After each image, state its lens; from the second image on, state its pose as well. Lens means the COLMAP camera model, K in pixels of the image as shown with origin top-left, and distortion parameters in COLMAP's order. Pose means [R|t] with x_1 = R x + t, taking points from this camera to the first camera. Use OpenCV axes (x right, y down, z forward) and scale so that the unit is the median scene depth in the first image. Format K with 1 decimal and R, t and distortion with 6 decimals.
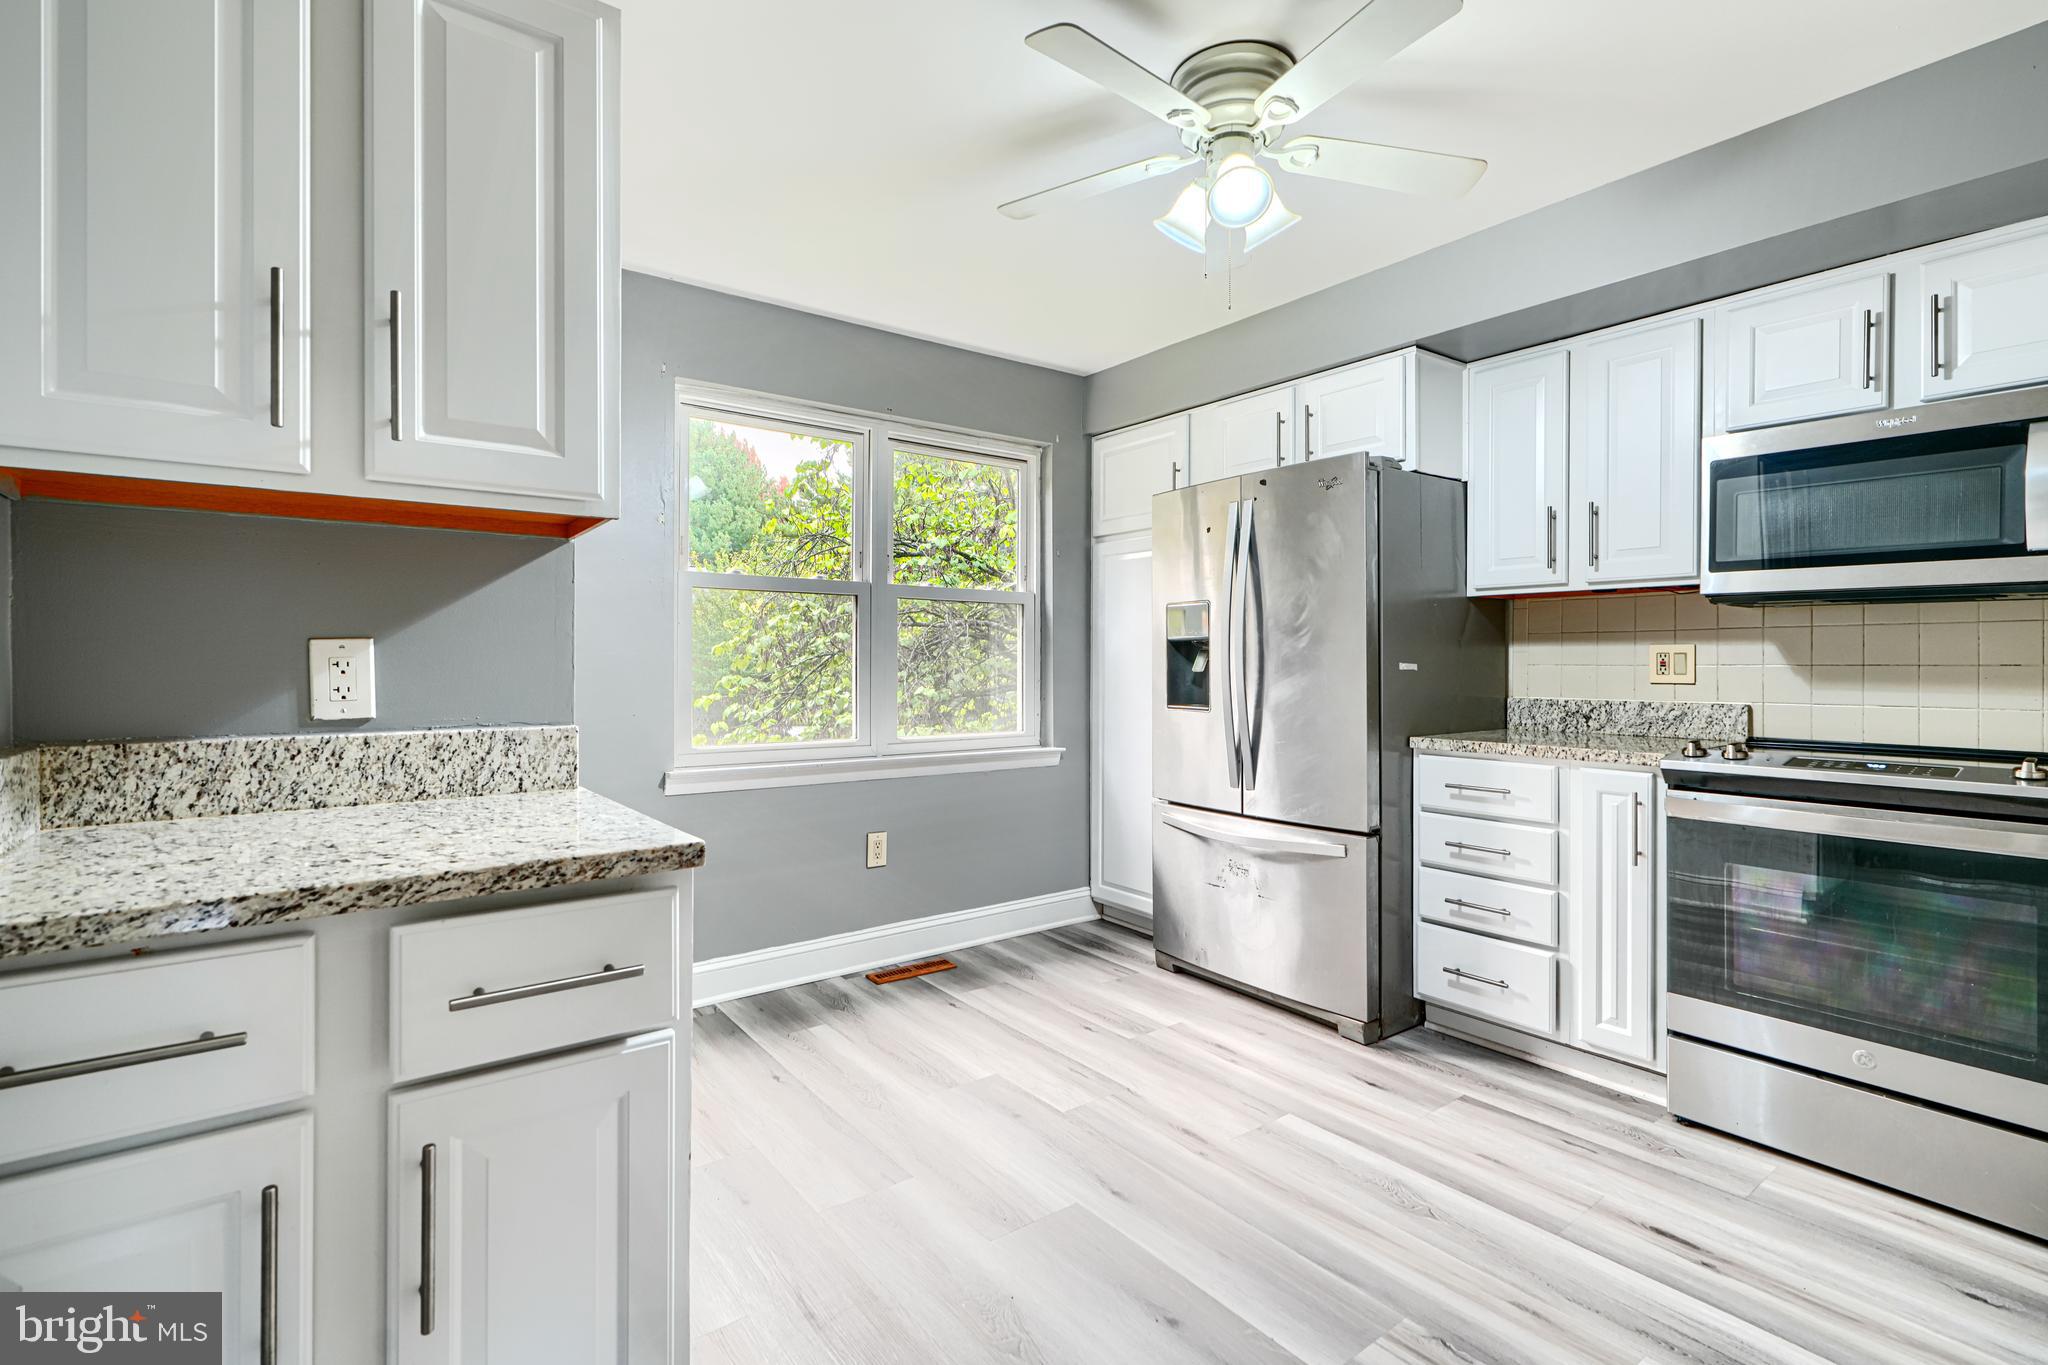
lens RADIAL K [[930.5, 0, 1026.3], [0, 930.5, 691.6], [0, 0, 1]] dist [0.001719, 0.000074]
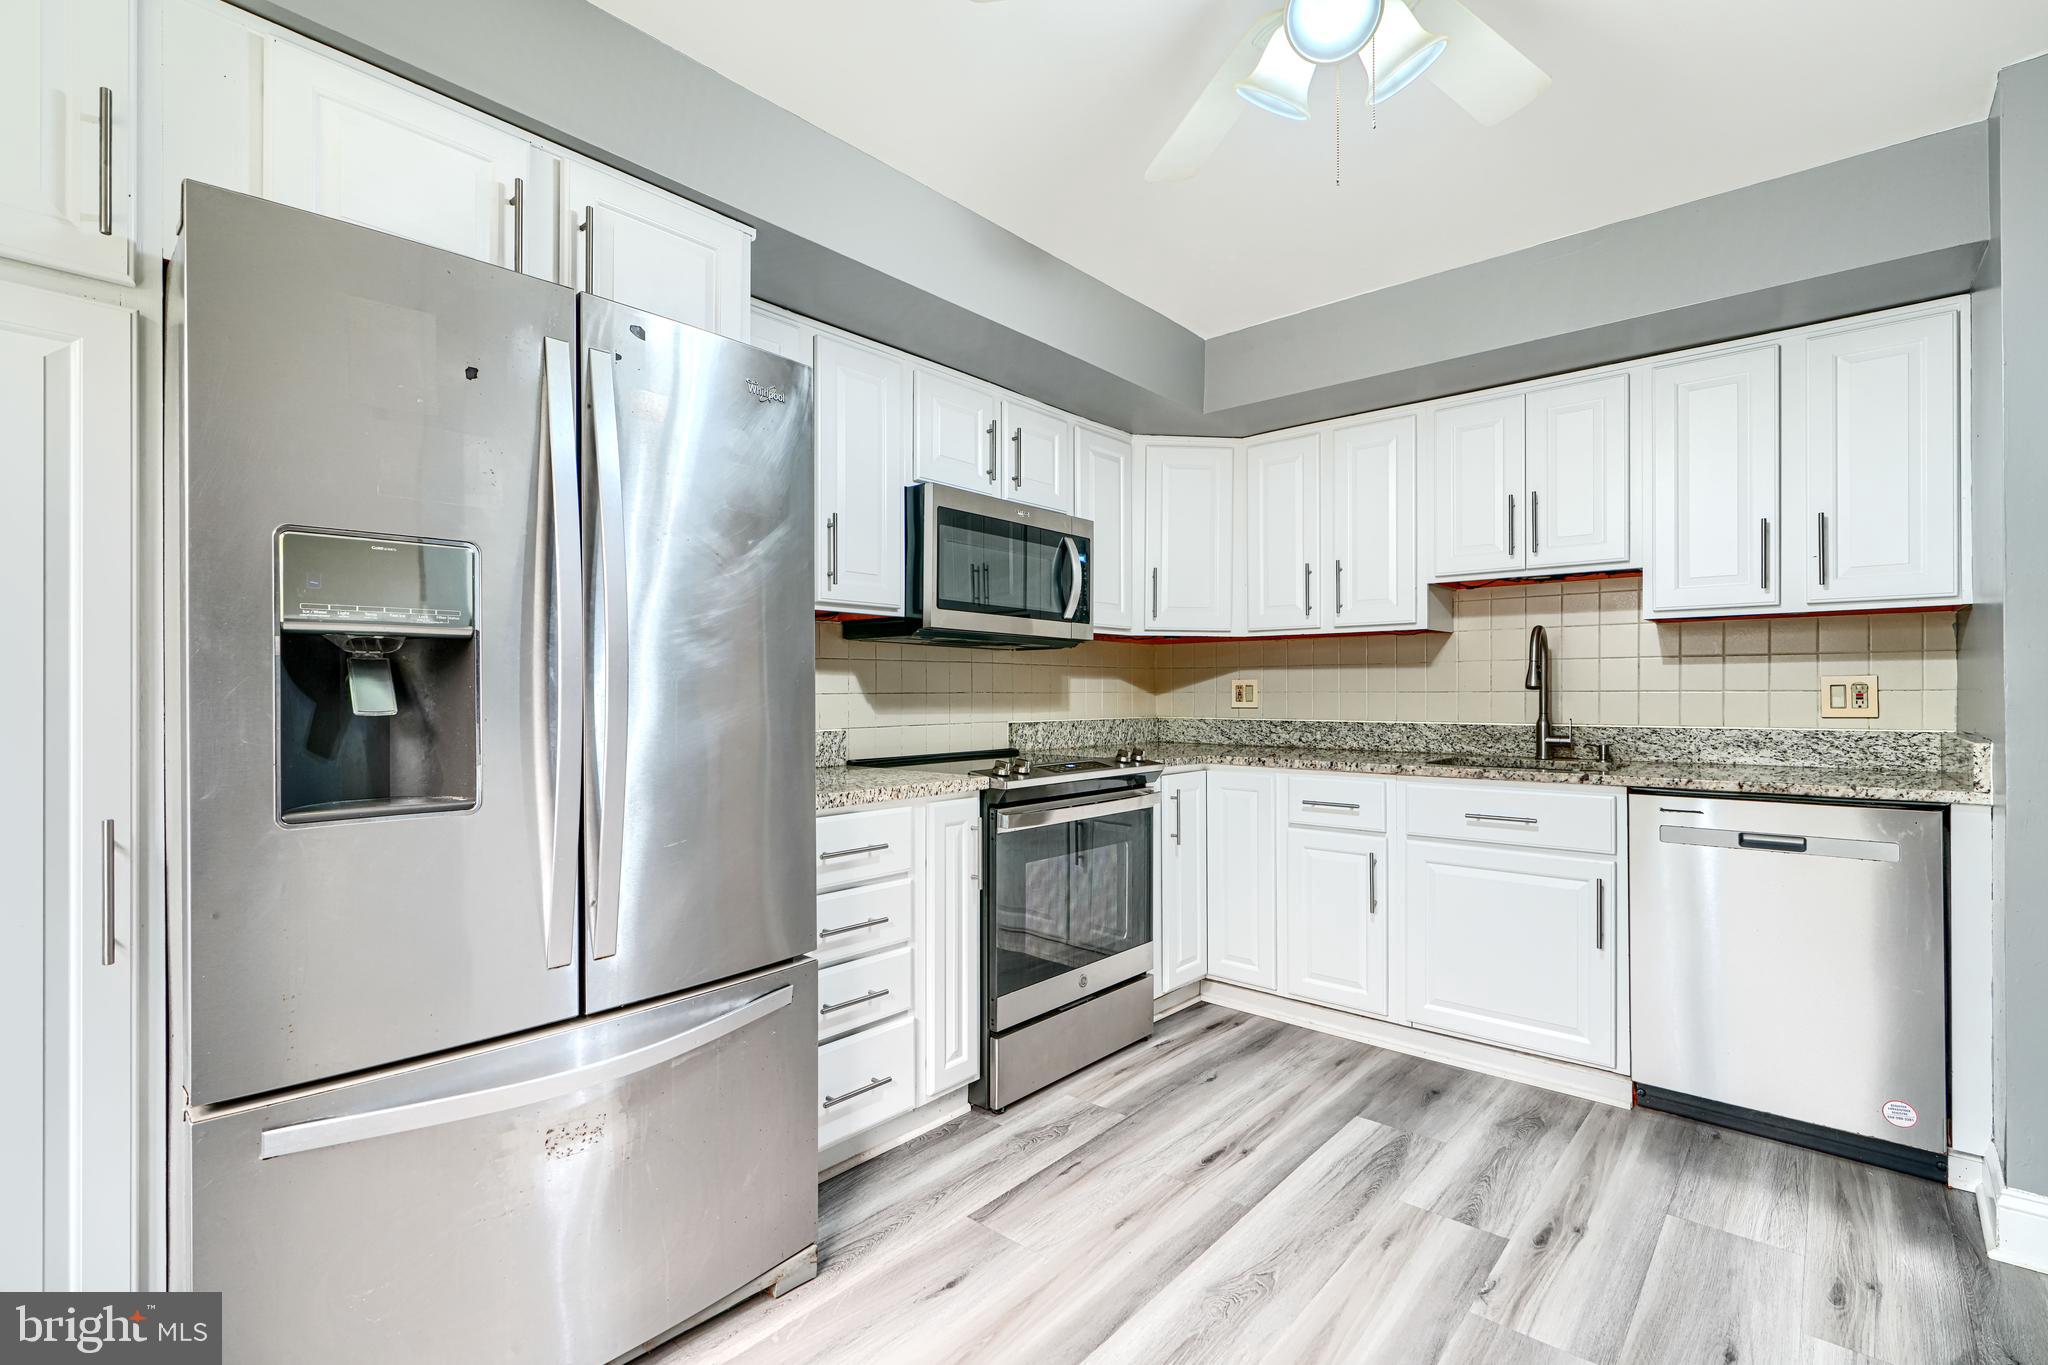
lens RADIAL K [[925.3, 0, 1024.0], [0, 925.3, 682.5], [0, 0, 1]] dist [0.002824, 0.000245]
pose [[-0.196389, 0.007123, 0.980500, -0.393807], [0.033497, 0.999439, -0.000551, -0.041910], [-0.979954, 0.032735, -0.196517, 1.248579]]
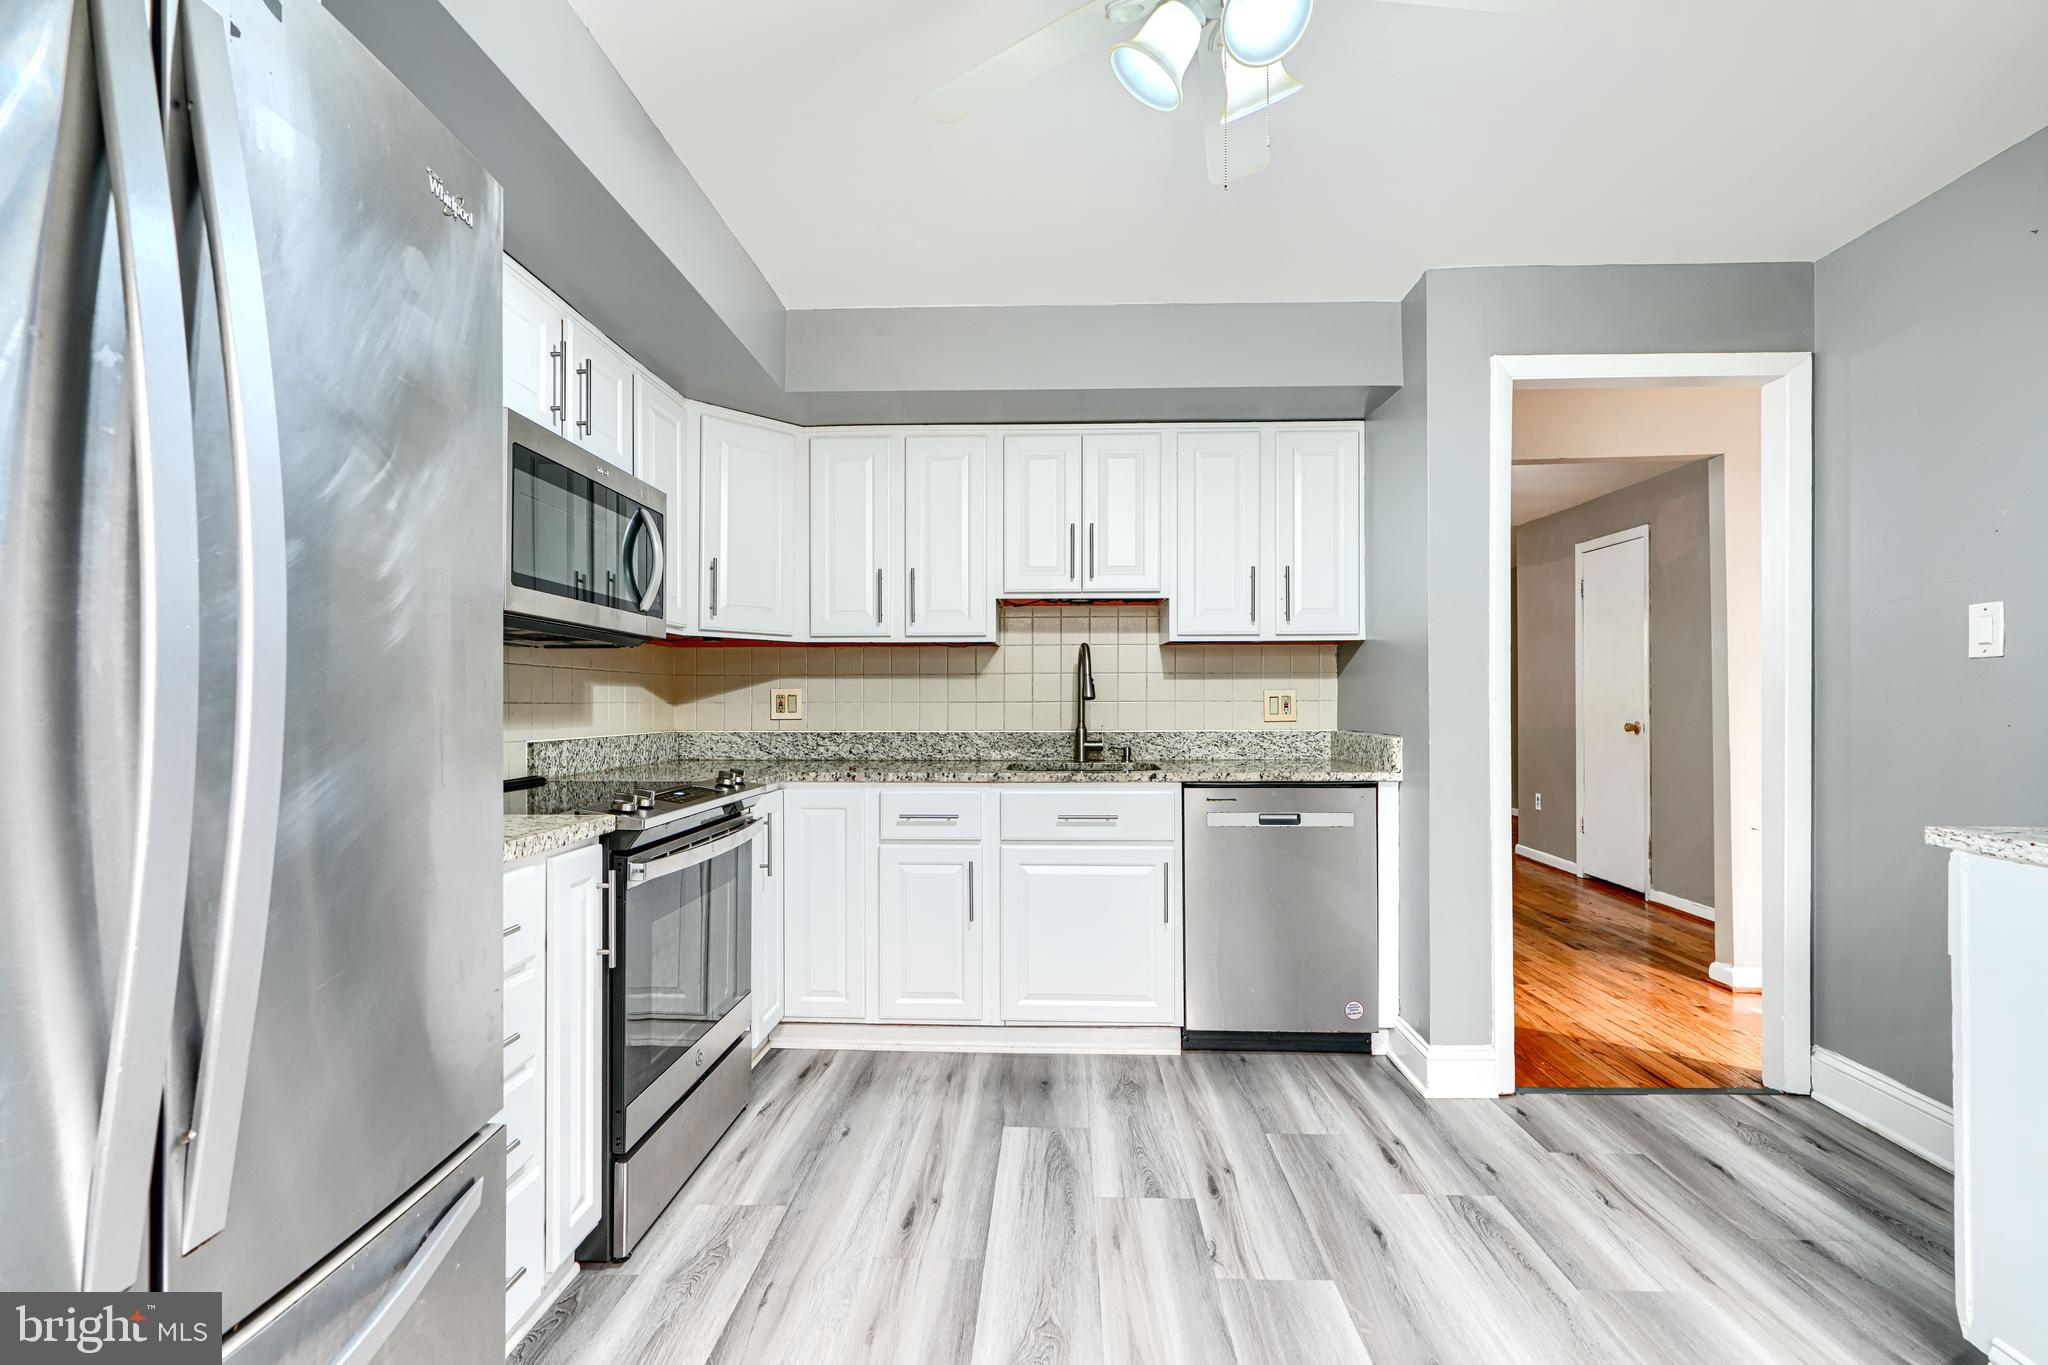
lens RADIAL K [[930.5, 0, 1026.3], [0, 930.5, 691.6], [0, 0, 1]] dist [0.001719, 0.000074]
pose [[-0.771508, 0.004486, 0.636203, -0.103108], [0.019739, 0.999663, 0.016889, -0.048669], [-0.635913, 0.025588, -0.771337, 1.491611]]
